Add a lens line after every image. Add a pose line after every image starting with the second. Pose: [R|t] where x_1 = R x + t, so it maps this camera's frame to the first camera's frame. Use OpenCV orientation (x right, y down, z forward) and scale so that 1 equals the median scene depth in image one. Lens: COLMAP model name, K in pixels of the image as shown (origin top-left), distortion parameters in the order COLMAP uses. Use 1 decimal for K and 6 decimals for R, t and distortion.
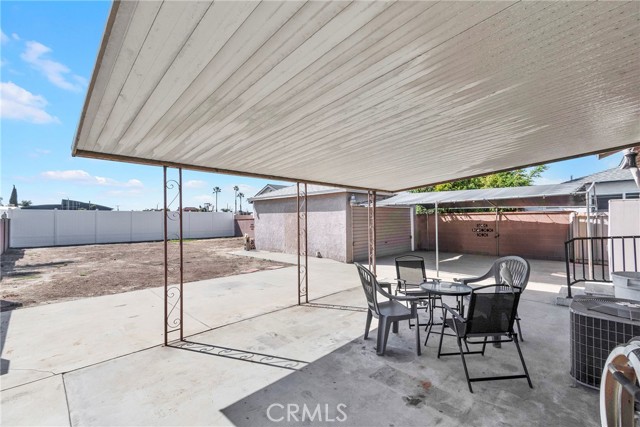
lens RADIAL K [[283.7, 0, 323.5], [0, 283.7, 213.4], [0, 0, 1]] dist [0.002610, -0.002110]
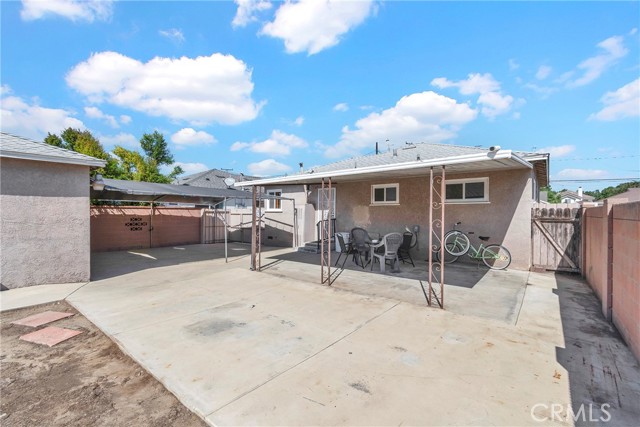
lens RADIAL K [[283.7, 0, 320.1], [0, 283.7, 212.9], [0, 0, 1]] dist [0.002610, -0.002110]
pose [[-0.097790, 0.009972, 0.995157, -0.429356], [-0.019839, 0.999732, -0.011967, 0.016794], [-0.995009, -0.020913, -0.097566, 0.408797]]
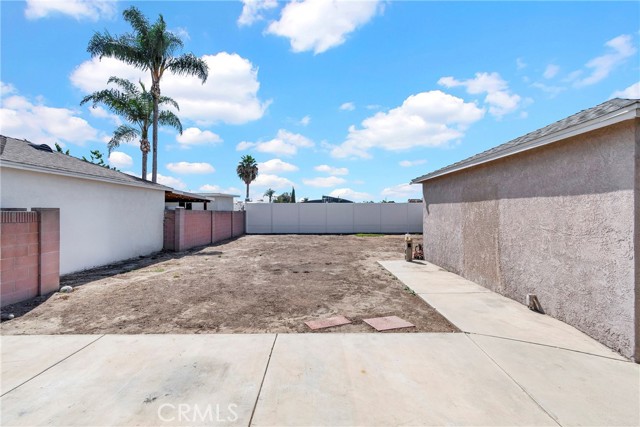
lens RADIAL K [[283.7, 0, 321.6], [0, 283.7, 214.2], [0, 0, 1]] dist [0.002610, -0.002110]
pose [[0.714364, 0.012006, -0.699671, 0.038480], [0.008959, 0.999614, 0.026300, 0.006798], [0.699717, -0.025056, 0.713981, 0.406928]]
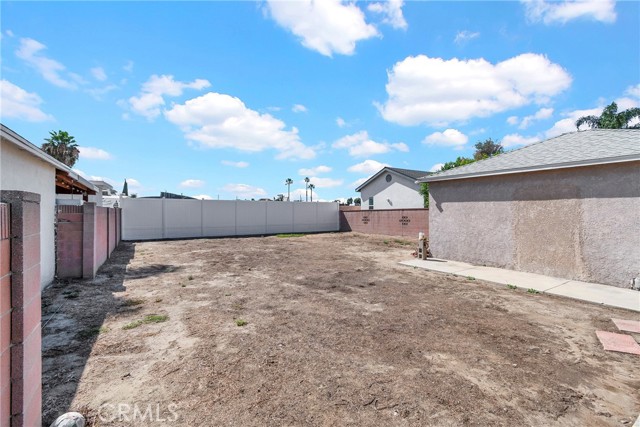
lens RADIAL K [[283.7, 0, 323.1], [0, 283.7, 212.4], [0, 0, 1]] dist [0.002610, -0.002110]
pose [[0.975561, 0.008642, -0.219561, -0.352836], [-0.002895, 0.999645, 0.026481, 0.008705], [0.219712, -0.025198, 0.975239, 0.326616]]
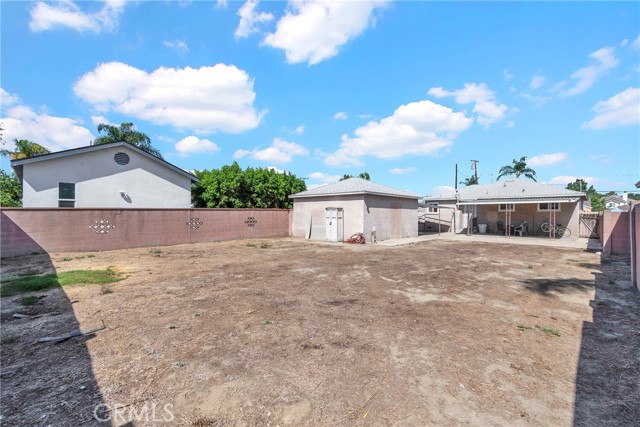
lens RADIAL K [[283.7, 0, 321.5], [0, 283.7, 213.7], [0, 0, 1]] dist [0.002610, -0.002110]
pose [[-0.008406, 0.012122, 0.999891, -1.284404], [-0.025655, 0.999595, -0.012334, 0.043515], [-0.999636, -0.025756, -0.008092, 1.204279]]
